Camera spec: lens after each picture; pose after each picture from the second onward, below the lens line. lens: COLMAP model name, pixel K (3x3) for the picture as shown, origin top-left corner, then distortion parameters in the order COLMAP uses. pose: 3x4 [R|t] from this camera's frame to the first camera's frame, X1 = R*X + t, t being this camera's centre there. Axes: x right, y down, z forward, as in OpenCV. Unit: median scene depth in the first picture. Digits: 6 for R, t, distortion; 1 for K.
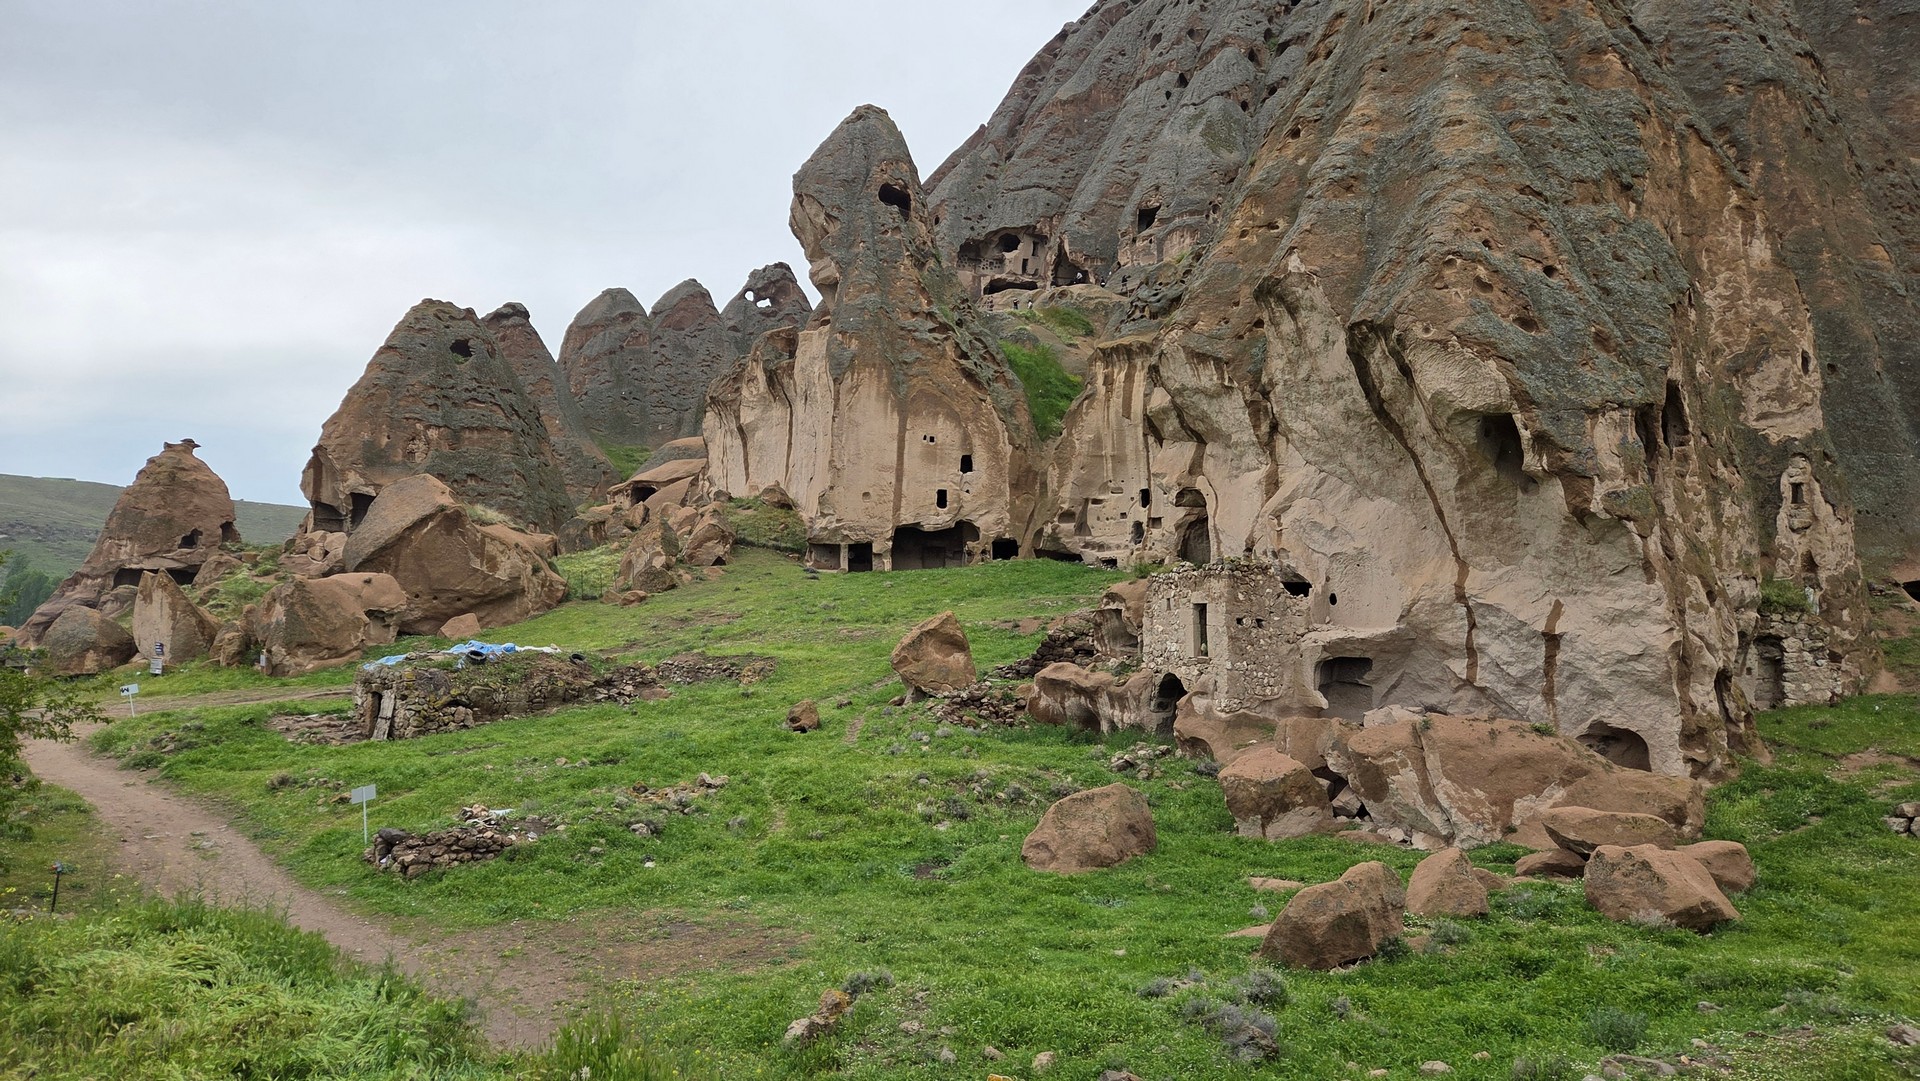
lens RADIAL K [[1269.4, 0, 955.3], [0, 1269.4, 532.6], [0, 0, 1]] dist [0.076955, -0.063110]
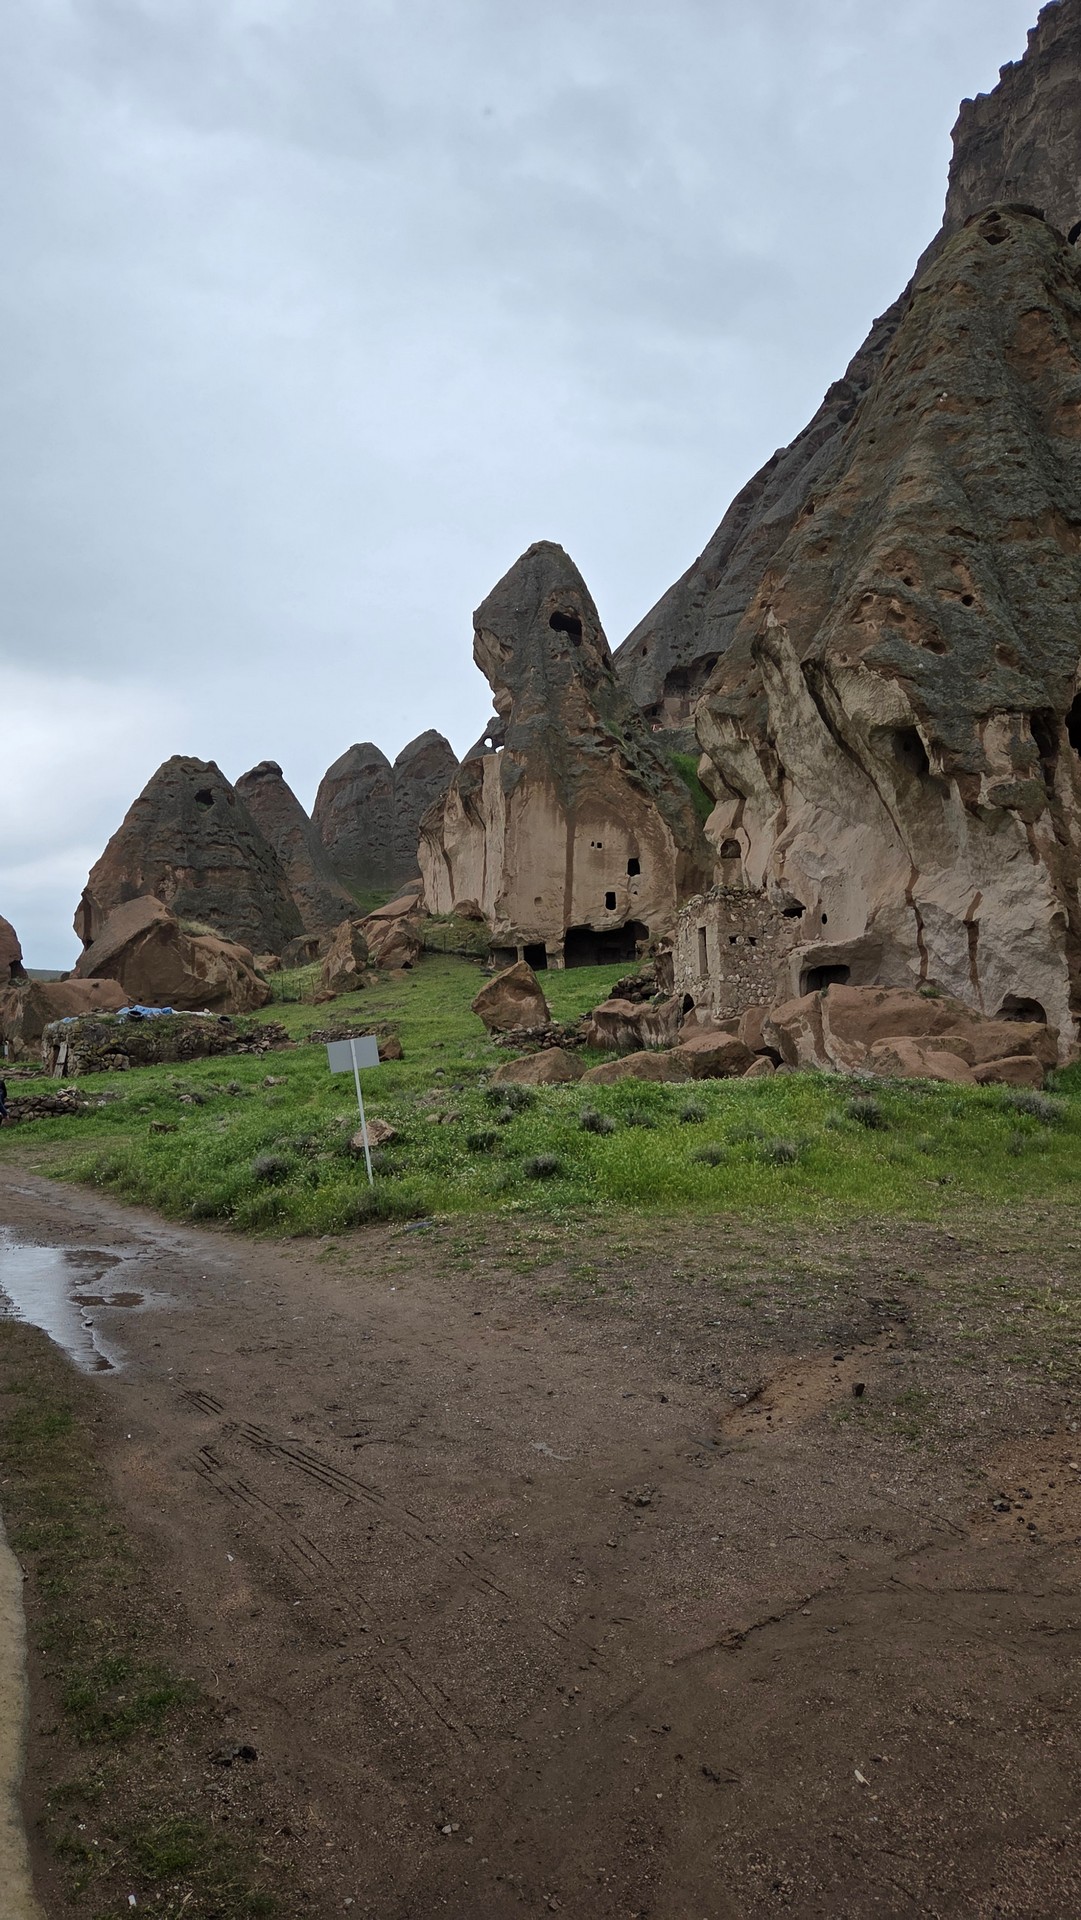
lens RADIAL K [[1269.4, 0, 536.8], [0, 1269.4, 970.4], [0, 0, 1]] dist [0.076955, -0.063110]
pose [[0.985928, -0.039232, -0.162501, 0.215851], [0.037262, 0.999191, -0.015158, 0.099132], [0.162964, 0.008889, 0.986592, -0.128281]]
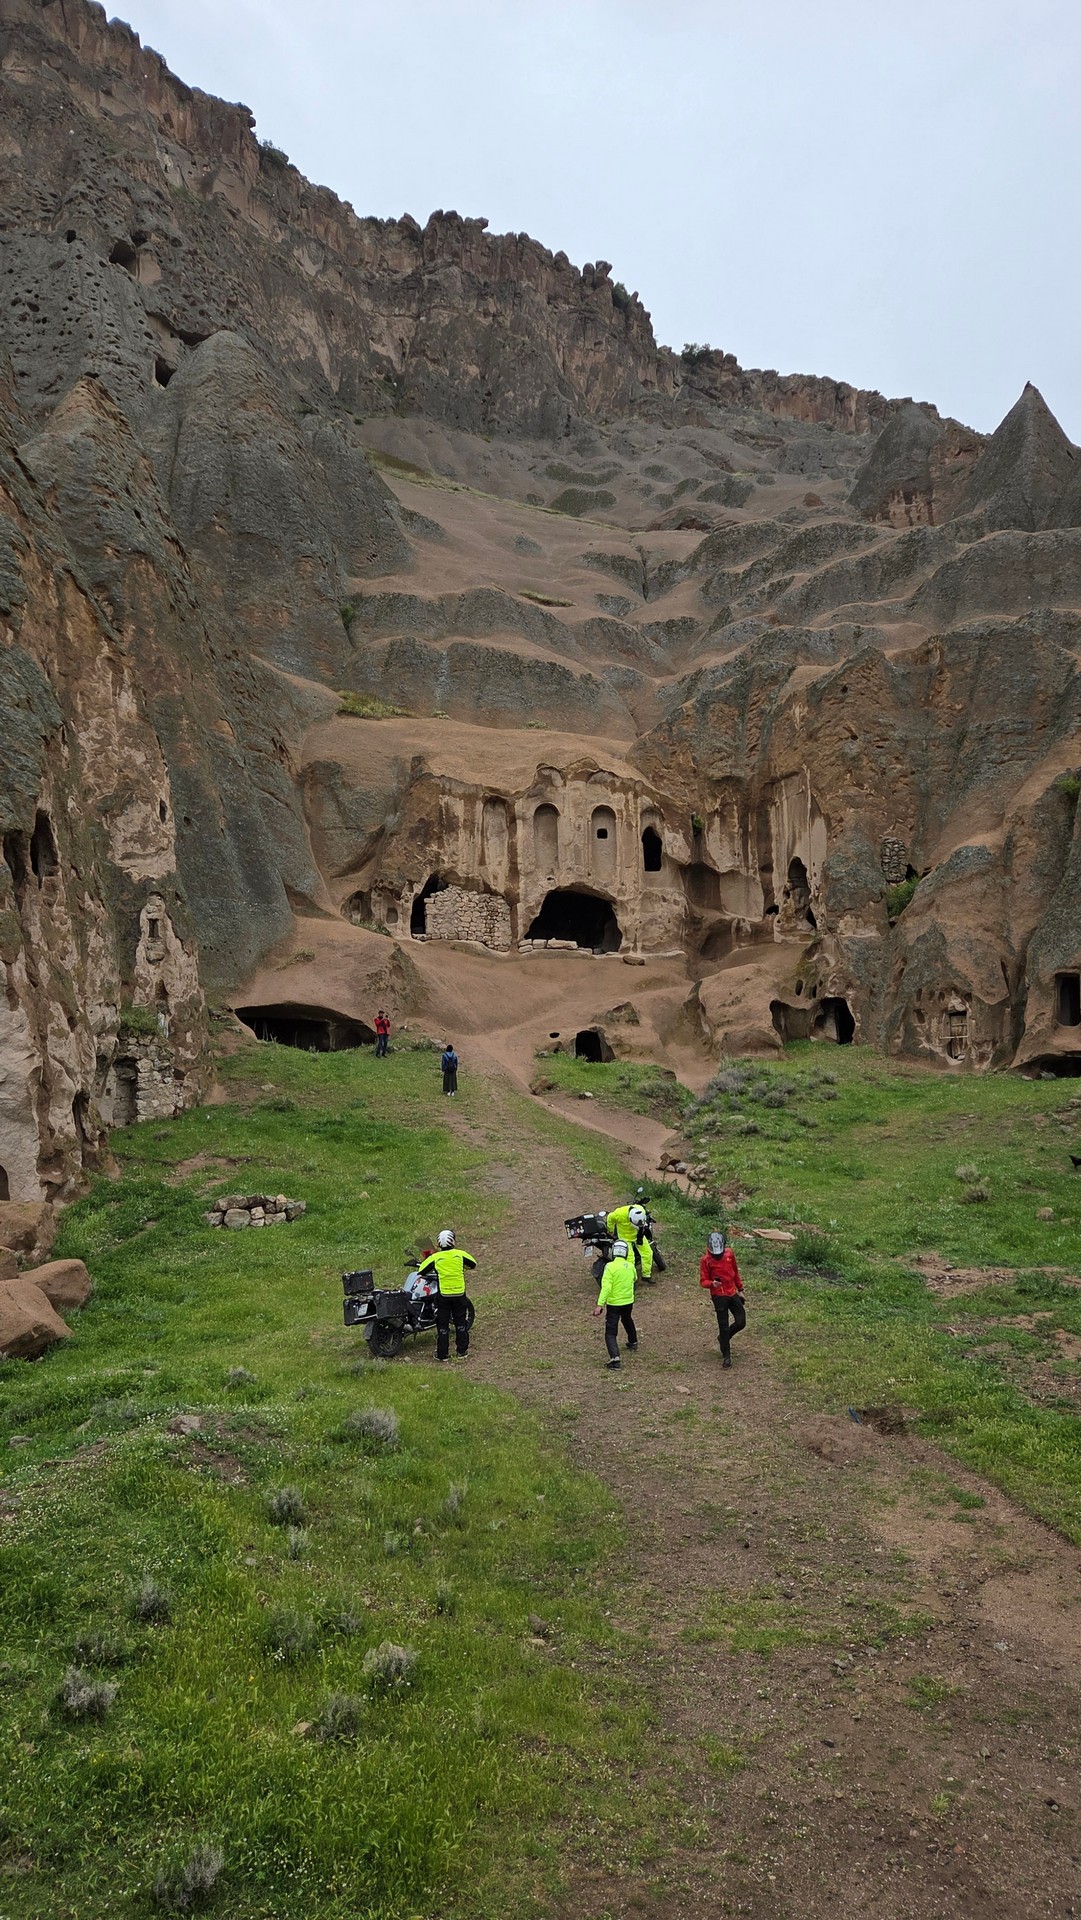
lens RADIAL K [[1269.4, 0, 556.7], [0, 1269.4, 969.6], [0, 0, 1]] dist [0.076955, -0.063110]
pose [[0.649565, 0.015697, 0.760144, 0.042970], [-0.017687, 0.999828, -0.005533, 0.004577], [-0.760100, -0.009851, 0.649731, 0.029278]]
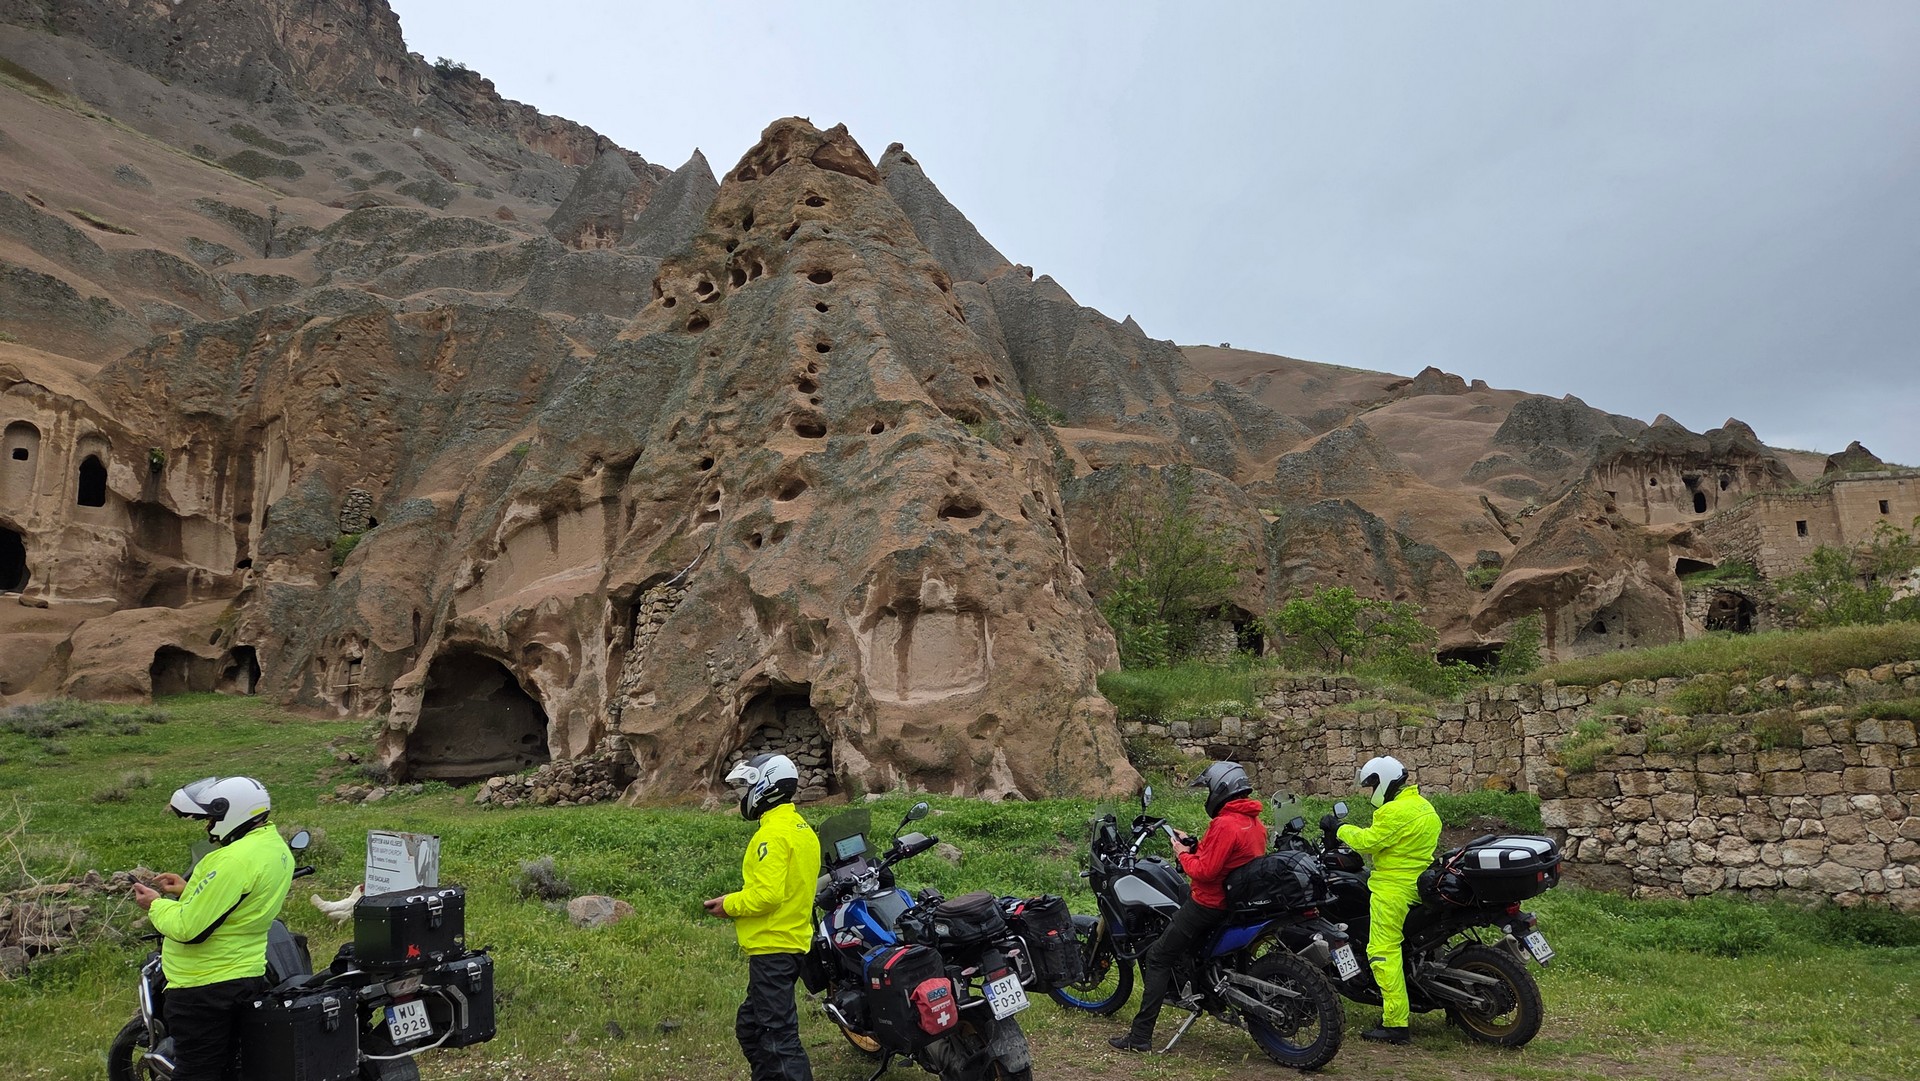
lens RADIAL K [[1269.4, 0, 957.9], [0, 1269.4, 556.8], [0, 0, 1]] dist [0.076955, -0.063110]
pose [[0.240799, 0.162386, 0.956894, 0.225234], [-0.054080, 0.986618, -0.153821, 0.093116], [-0.969067, -0.014709, 0.246358, -0.295723]]
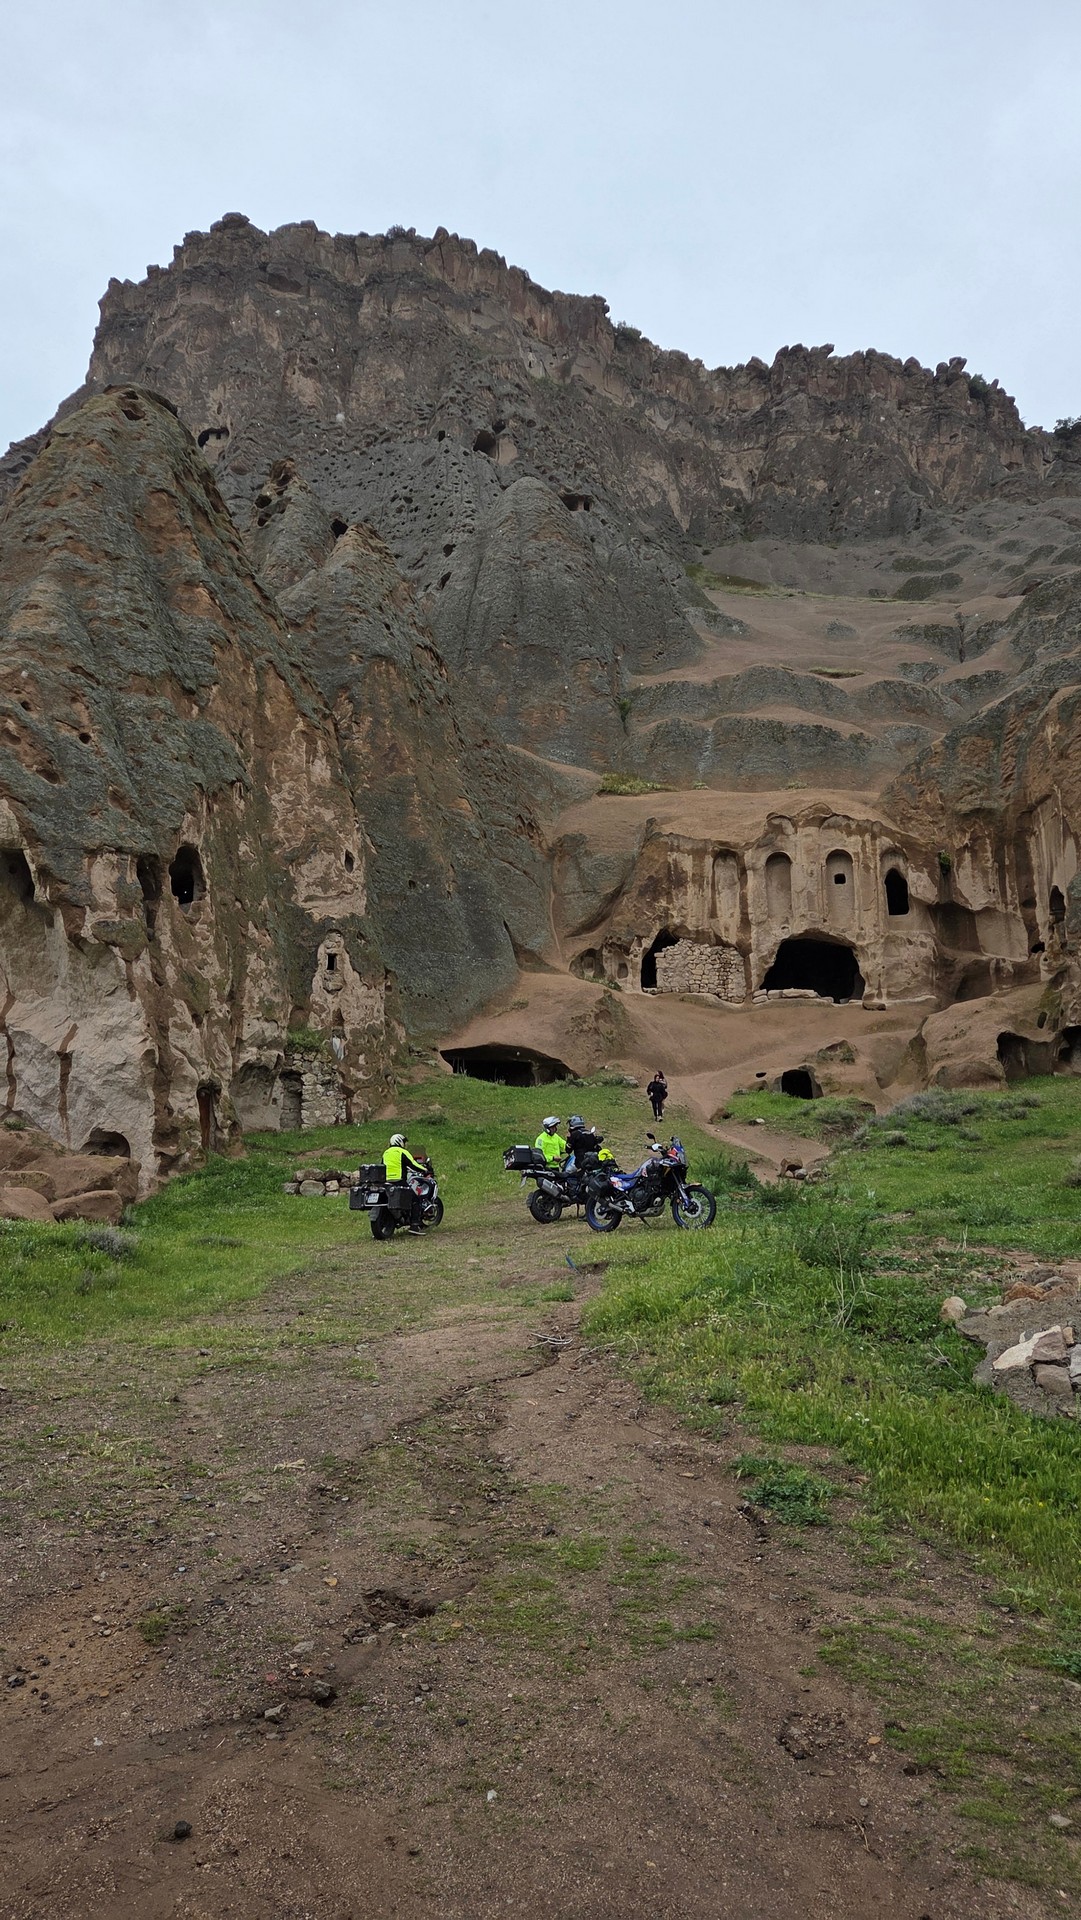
lens RADIAL K [[1269.4, 0, 536.1], [0, 1269.4, 967.8], [0, 0, 1]] dist [0.076955, -0.063110]
pose [[0.870442, 0.052775, 0.489433, 0.217903], [-0.000656, 0.994360, -0.106055, 0.098065], [-0.492270, 0.091994, 0.865568, -0.130108]]
